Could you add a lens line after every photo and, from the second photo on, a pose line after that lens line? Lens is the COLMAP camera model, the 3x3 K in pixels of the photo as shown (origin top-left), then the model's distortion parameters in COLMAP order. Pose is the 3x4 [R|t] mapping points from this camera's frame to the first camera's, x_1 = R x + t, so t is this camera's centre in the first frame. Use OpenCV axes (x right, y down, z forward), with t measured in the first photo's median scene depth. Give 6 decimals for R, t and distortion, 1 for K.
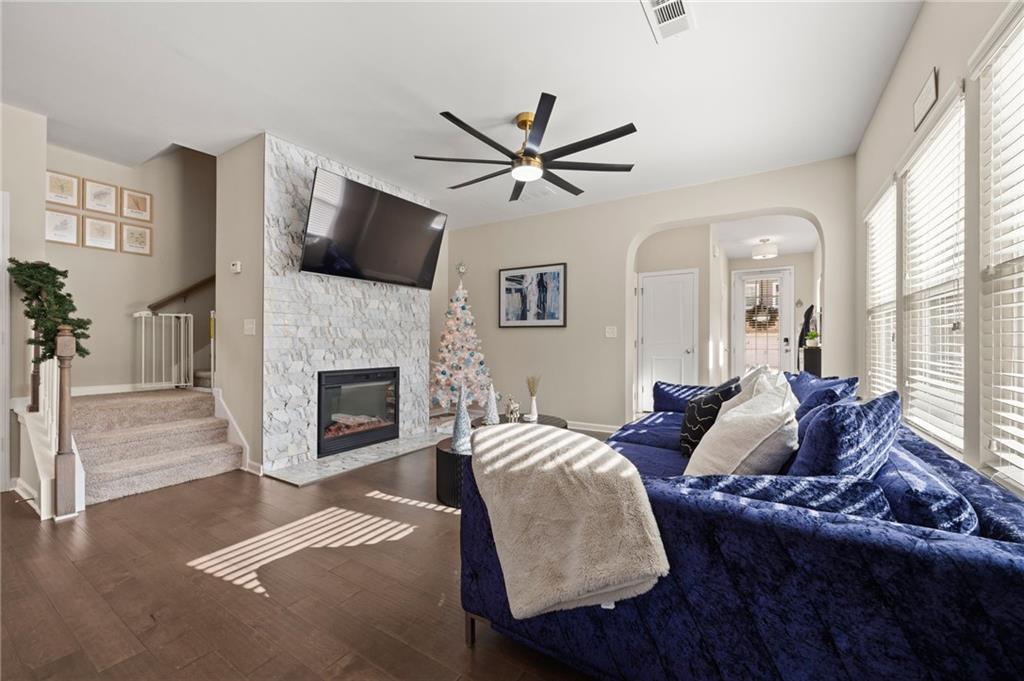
lens RADIAL K [[399.3, 0, 509.7], [0, 399.3, 339.7], [0, 0, 1]] dist [0.000598, 0.000006]
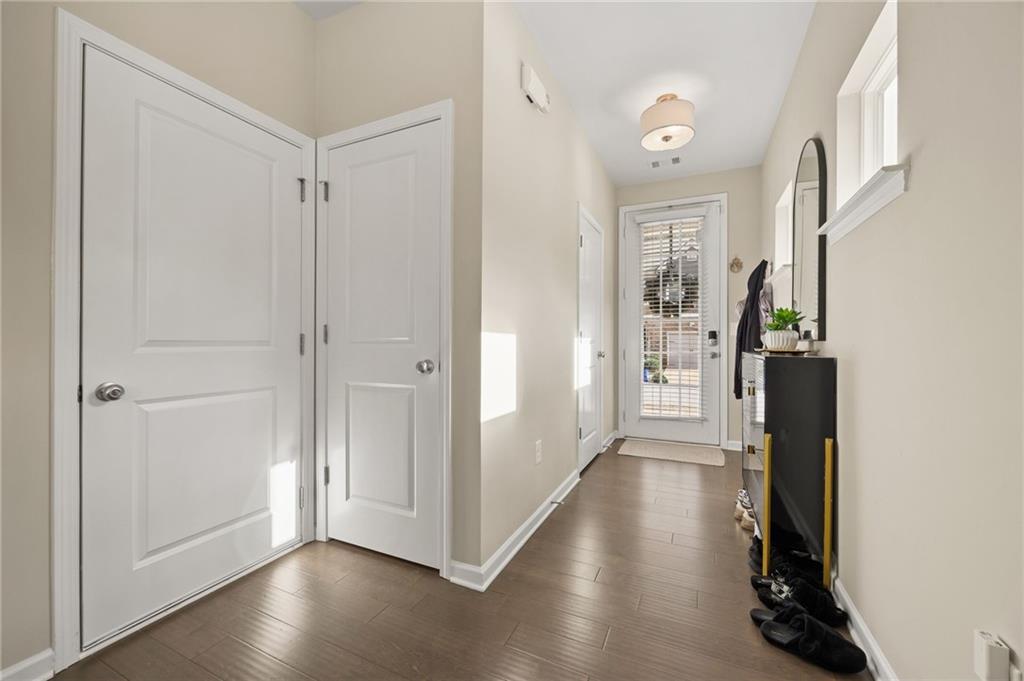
lens RADIAL K [[399.3, 0, 513.1], [0, 399.3, 340.1], [0, 0, 1]] dist [0.000598, 0.000006]
pose [[0.989220, -0.003191, 0.146402, 0.359186], [0.002334, 0.999979, 0.006024, 0.003623], [-0.146418, -0.005618, 0.989207, 0.524328]]
